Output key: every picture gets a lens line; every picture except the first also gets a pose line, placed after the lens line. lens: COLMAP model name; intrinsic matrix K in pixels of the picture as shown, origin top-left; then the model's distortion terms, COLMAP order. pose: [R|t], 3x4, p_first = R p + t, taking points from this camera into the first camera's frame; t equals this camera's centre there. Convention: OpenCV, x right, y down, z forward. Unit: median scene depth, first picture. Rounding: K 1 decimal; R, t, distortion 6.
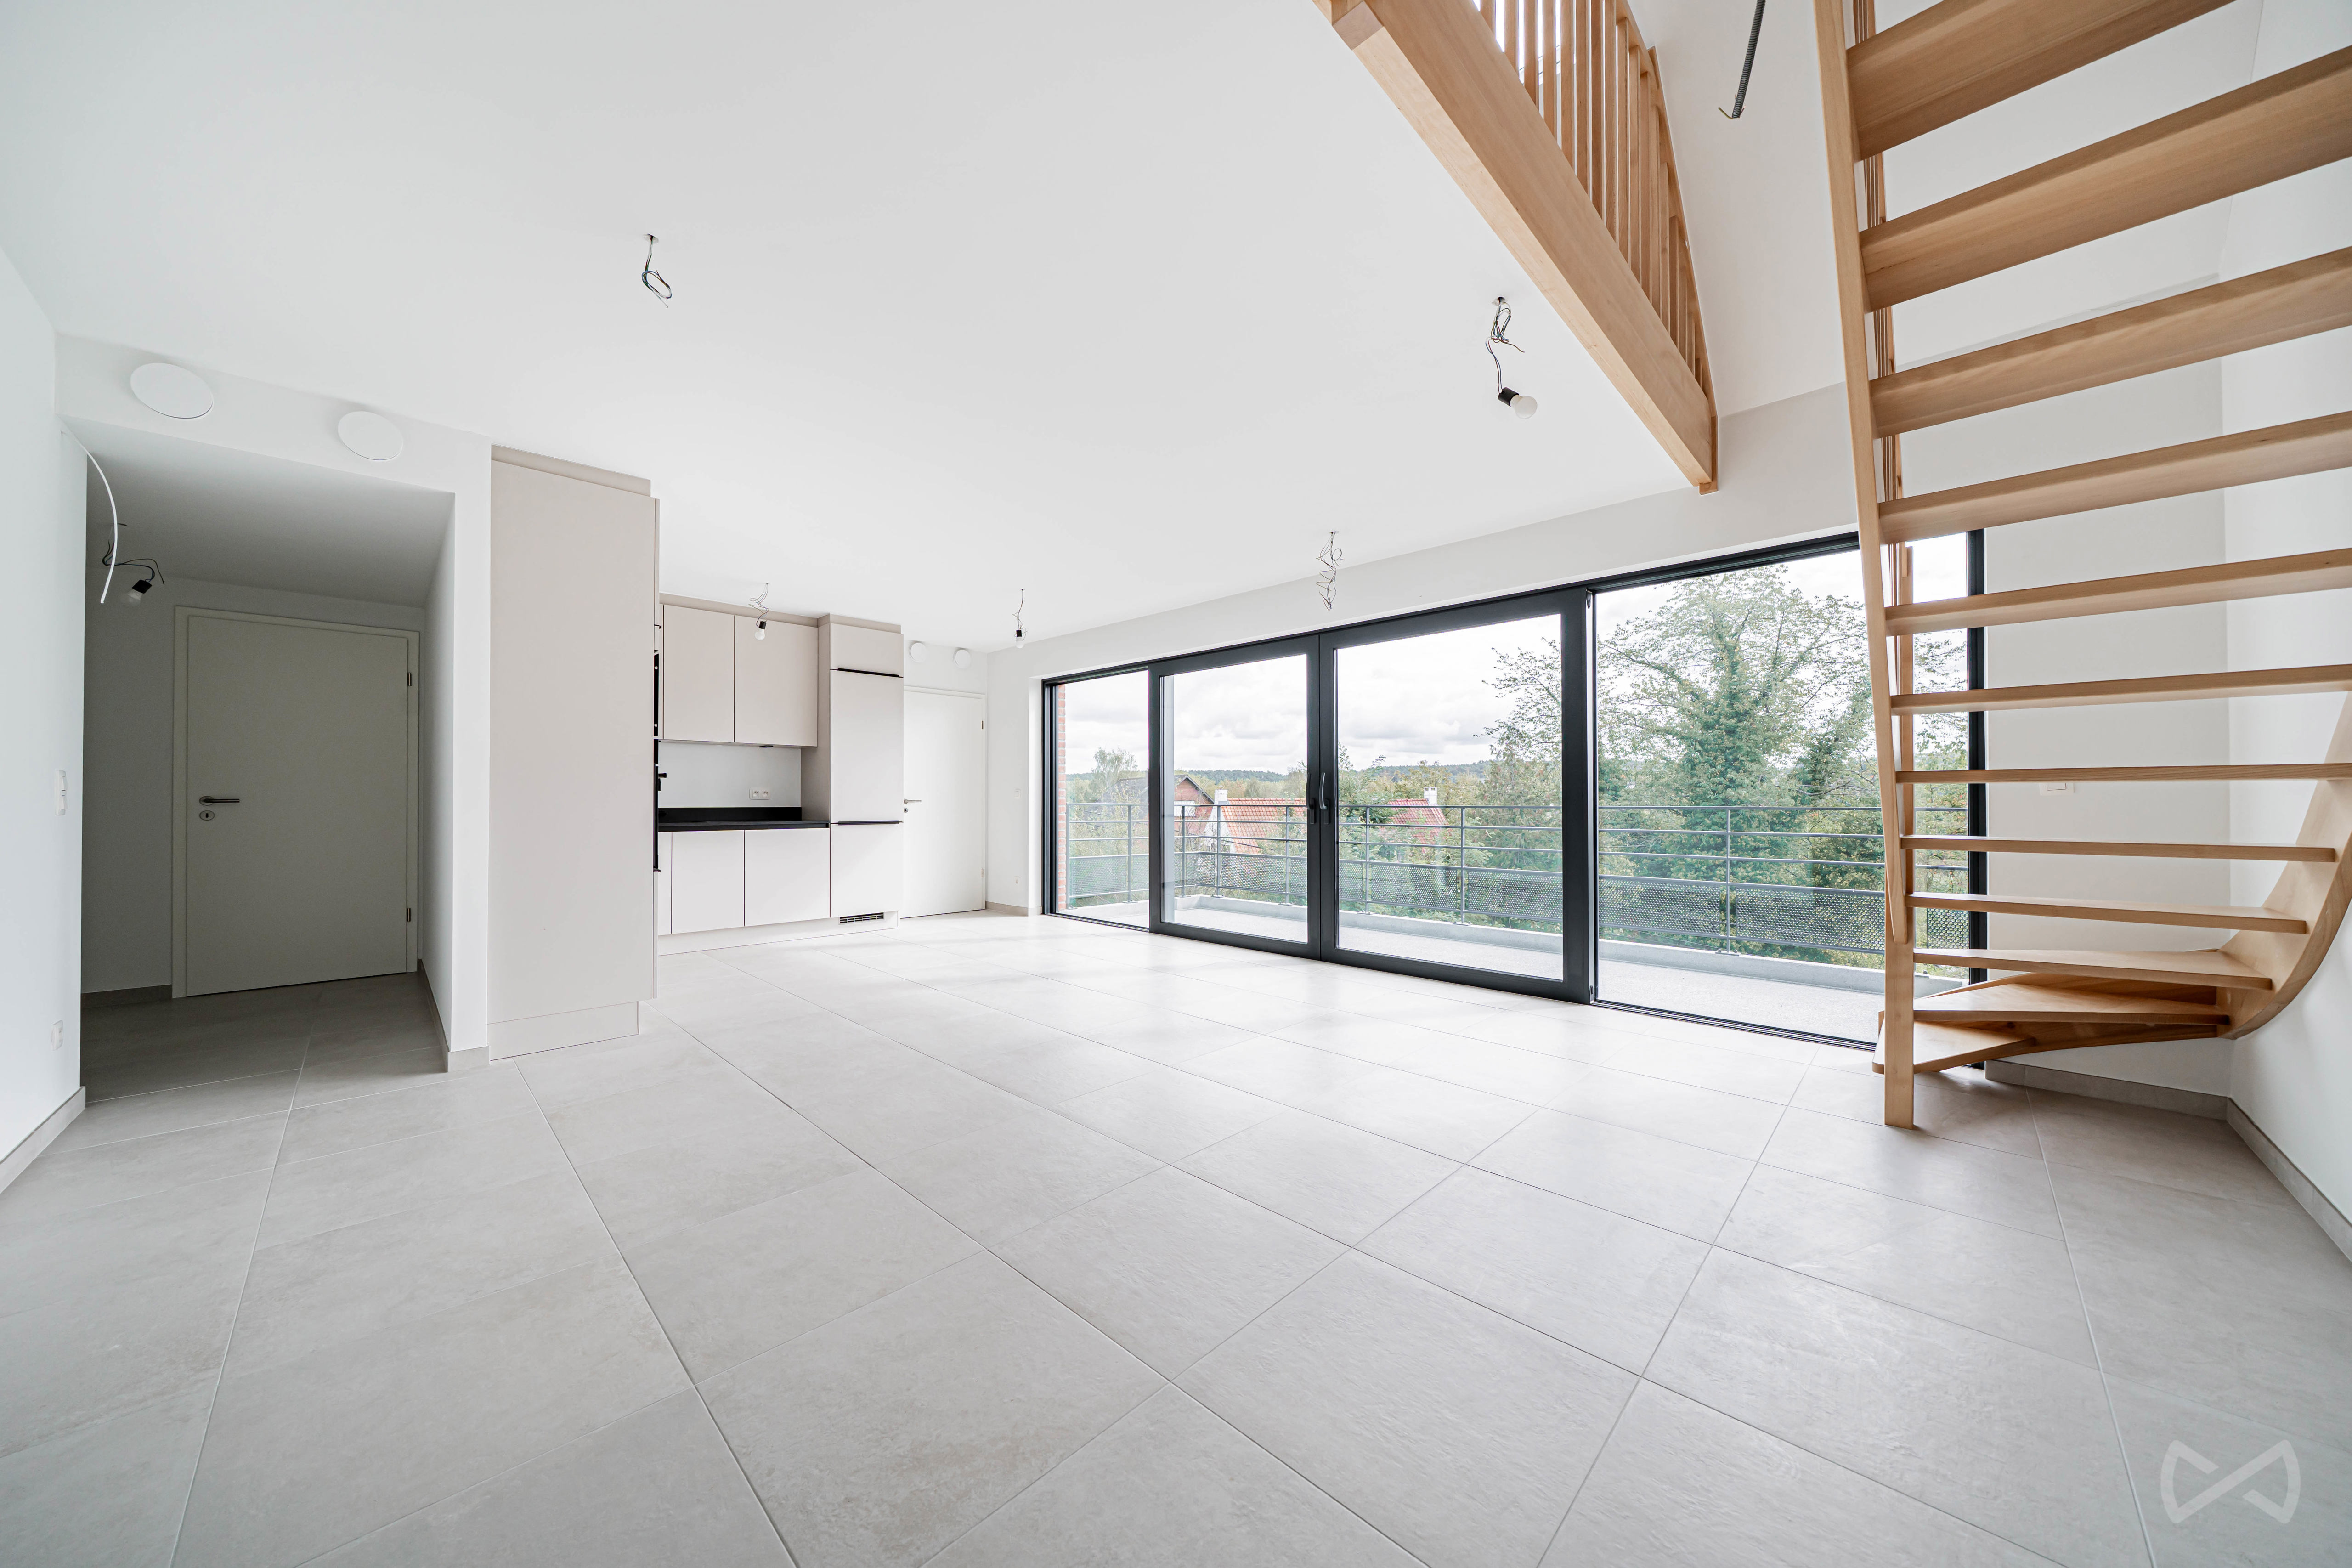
lens RADIAL K [[792.4, 0, 1176.0], [0, 792.4, 793.4], [0, 0, 1]] dist [-0.004902, 0.000031]
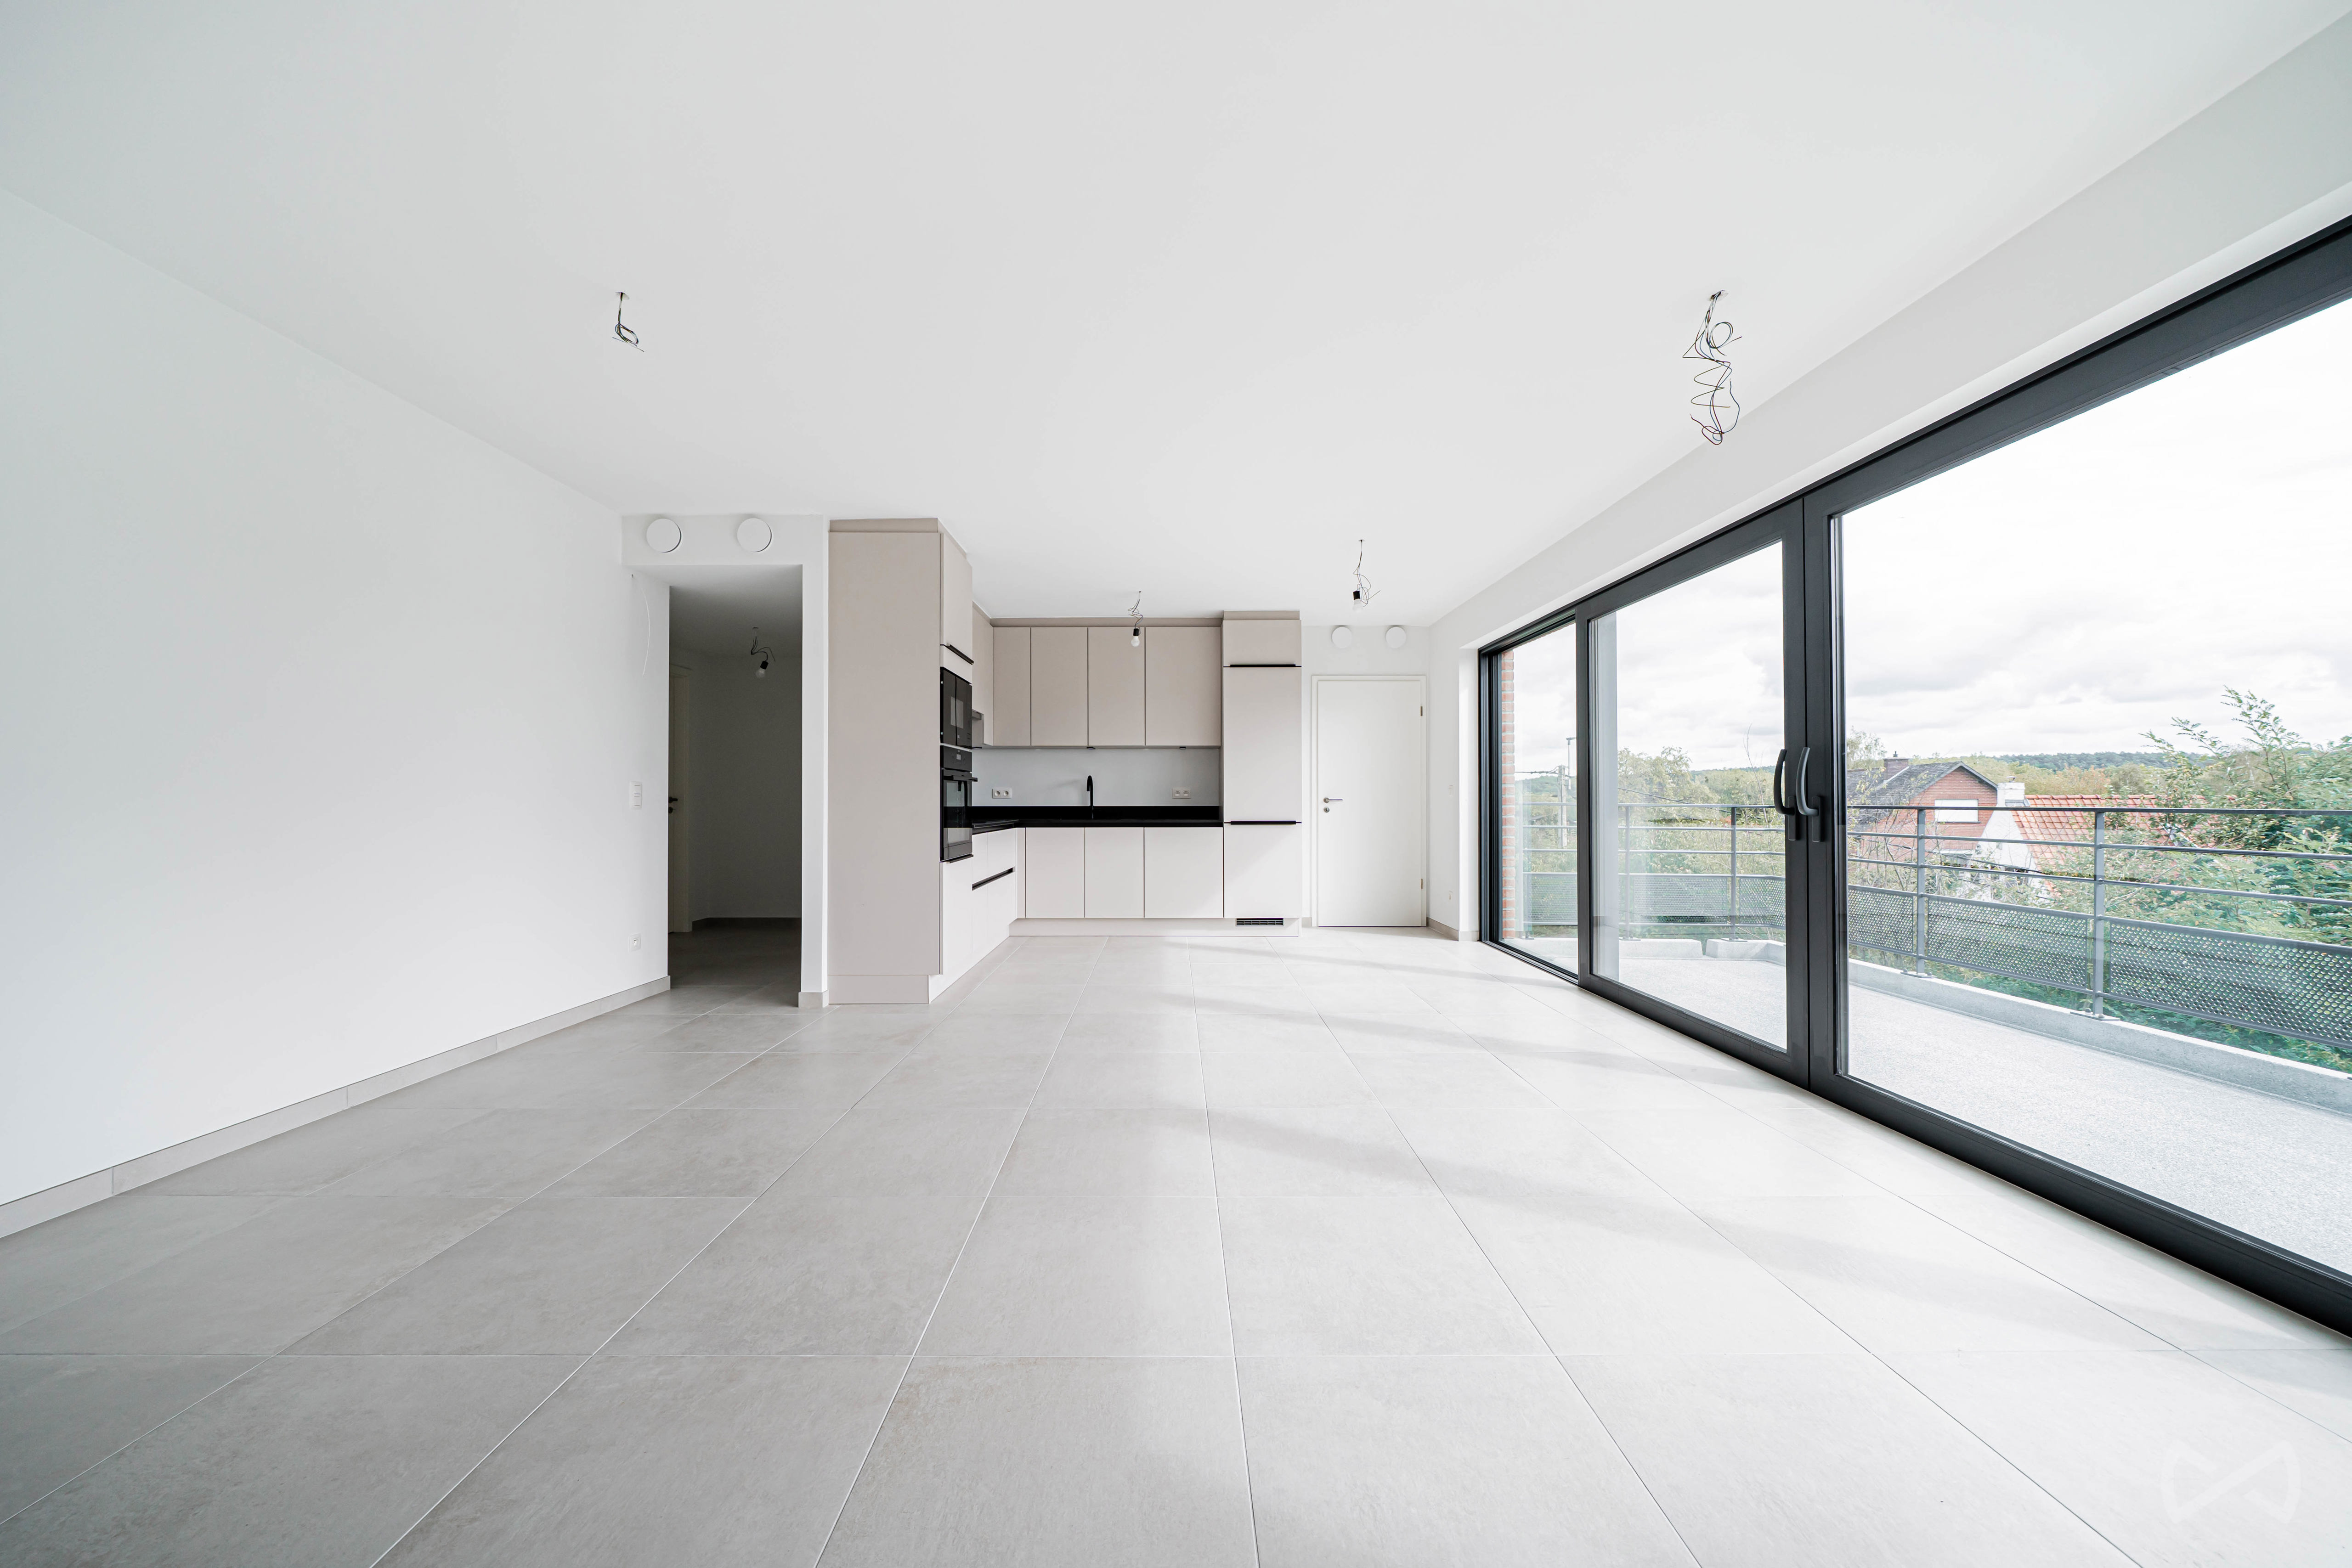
lens RADIAL K [[798.7, 0, 1178.9], [0, 798.7, 794.7], [0, 0, 1]] dist [-0.000772, -0.000014]
pose [[0.704845, -0.004866, -0.709345, 0.187187], [0.007026, 0.999975, 0.000121, 0.001612], [0.709327, -0.005070, 0.704861, 0.208177]]
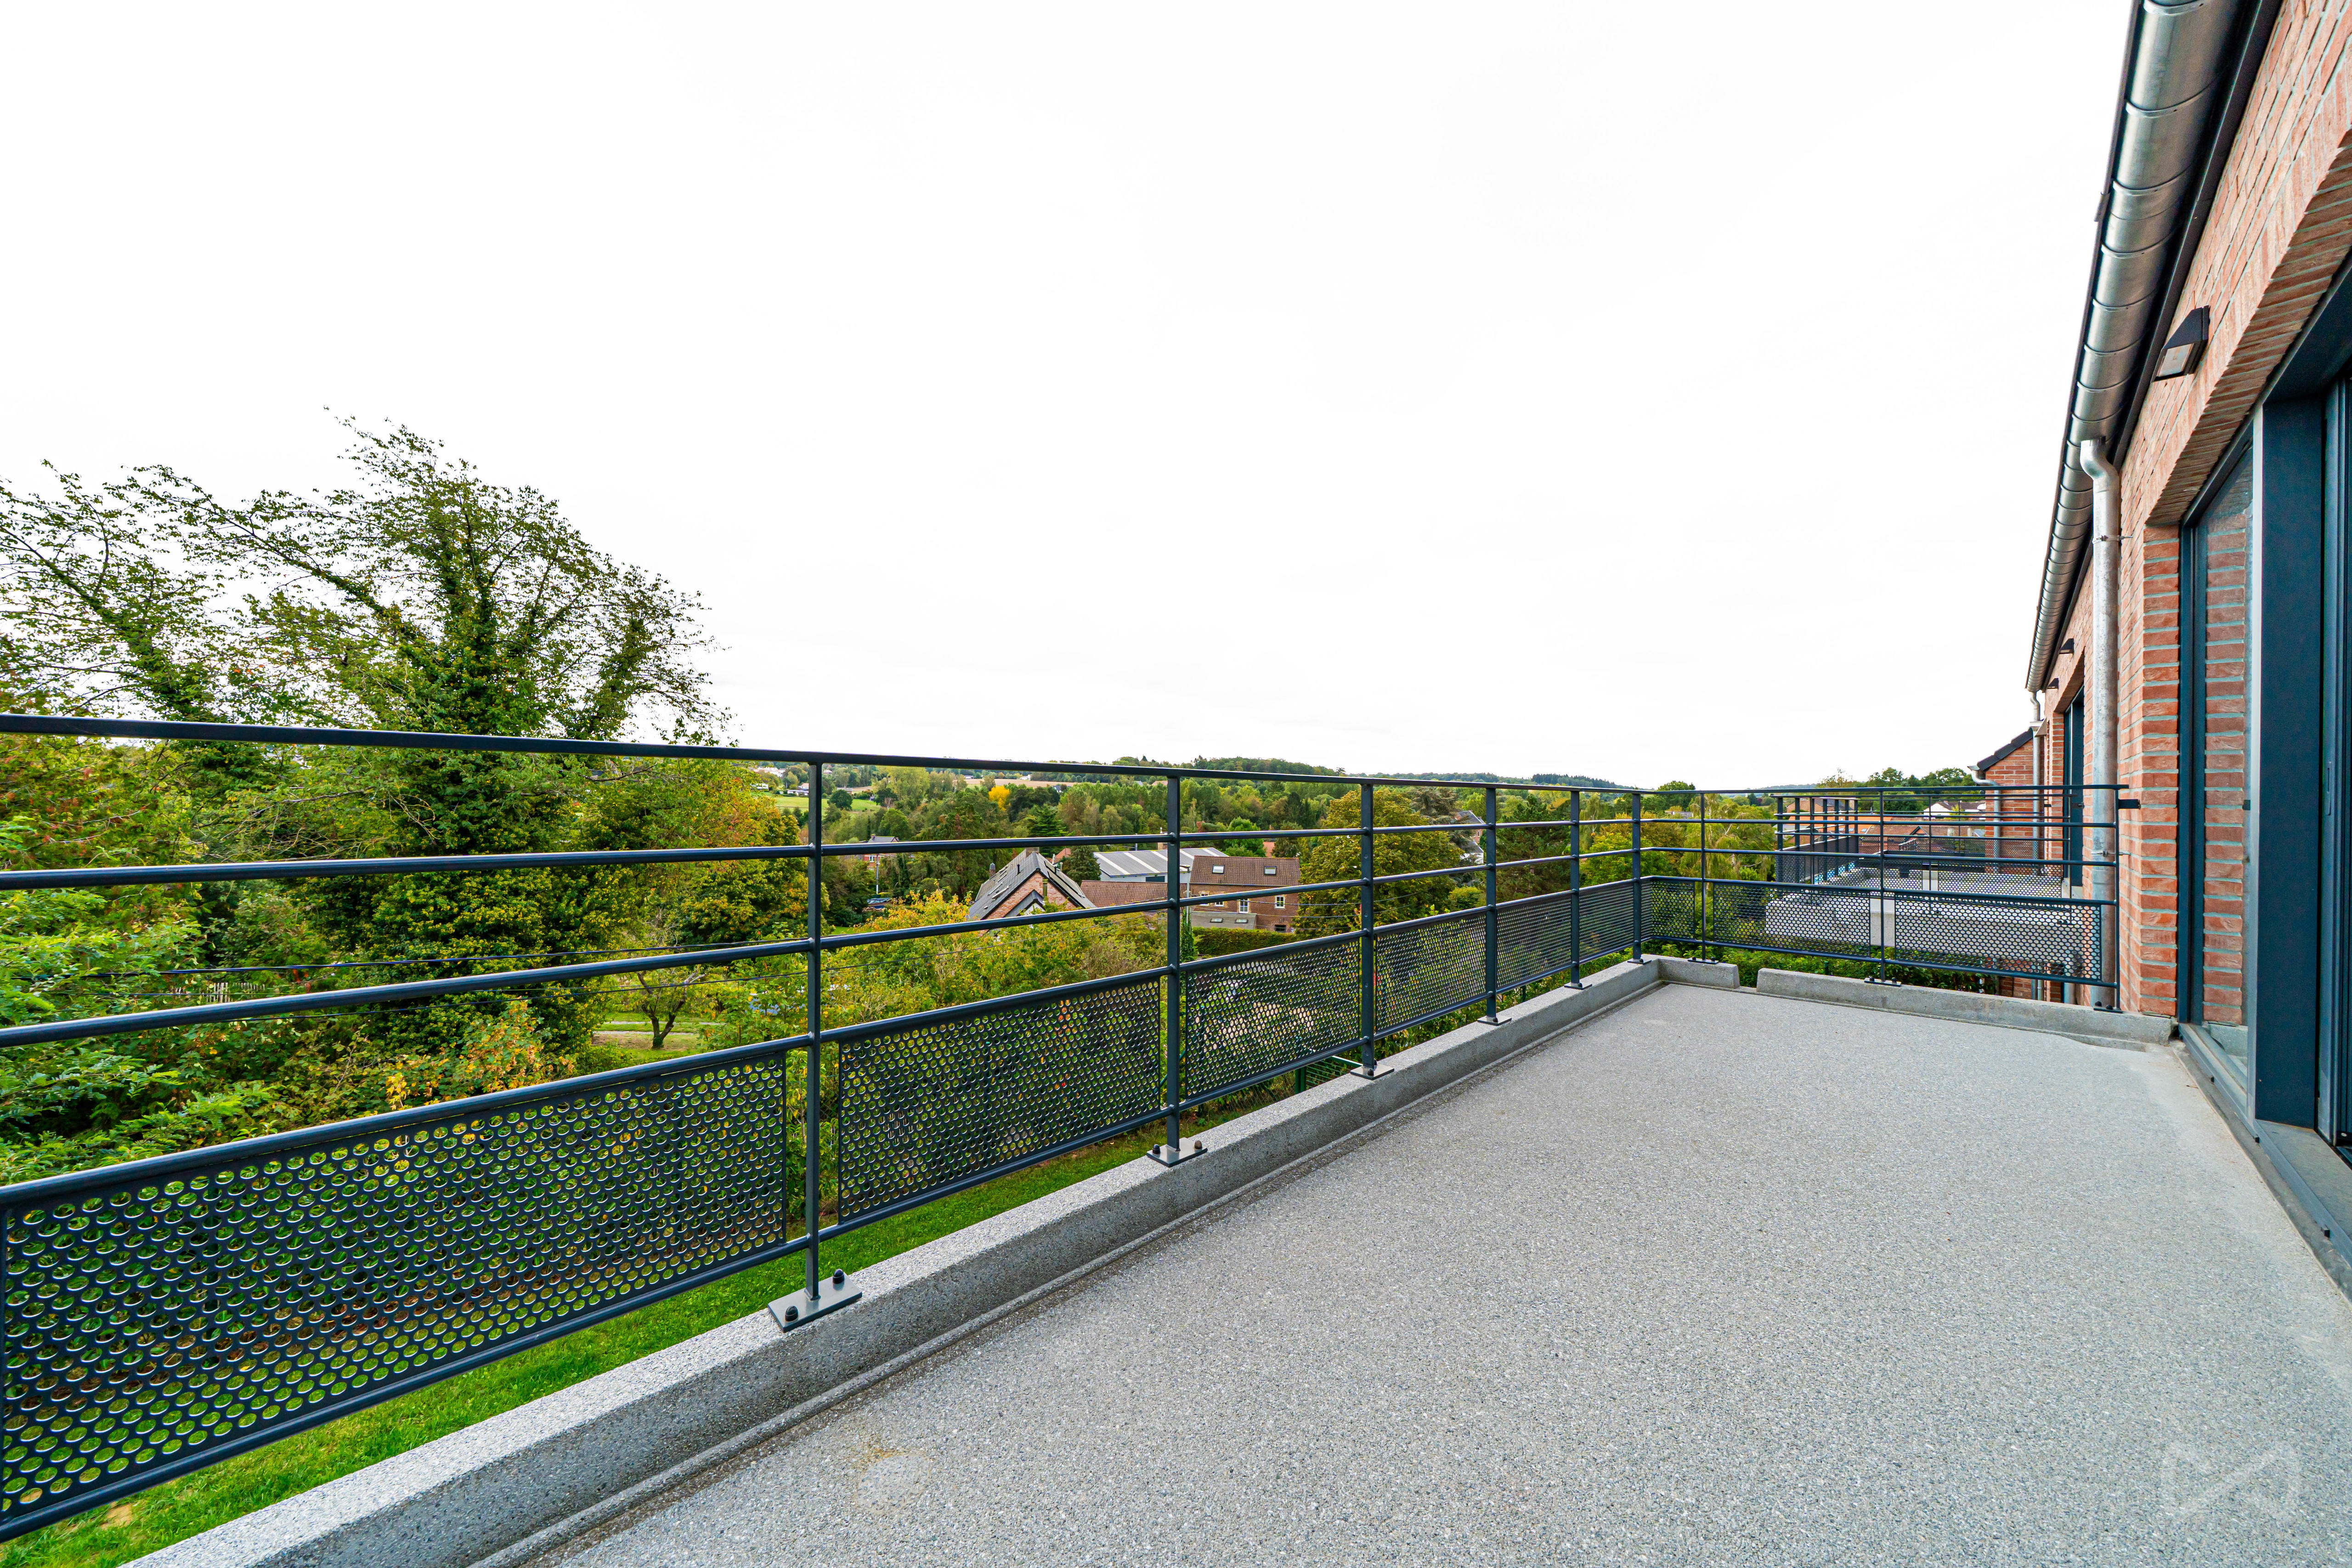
lens RADIAL K [[792.4, 0, 1176.0], [0, 792.4, 793.4], [0, 0, 1]] dist [-0.004902, 0.000031]
pose [[0.038447, 0.005580, 0.999245, -0.039462], [-0.017868, 0.999828, -0.004896, 0.025043], [-0.999101, -0.017666, 0.038541, 0.995587]]
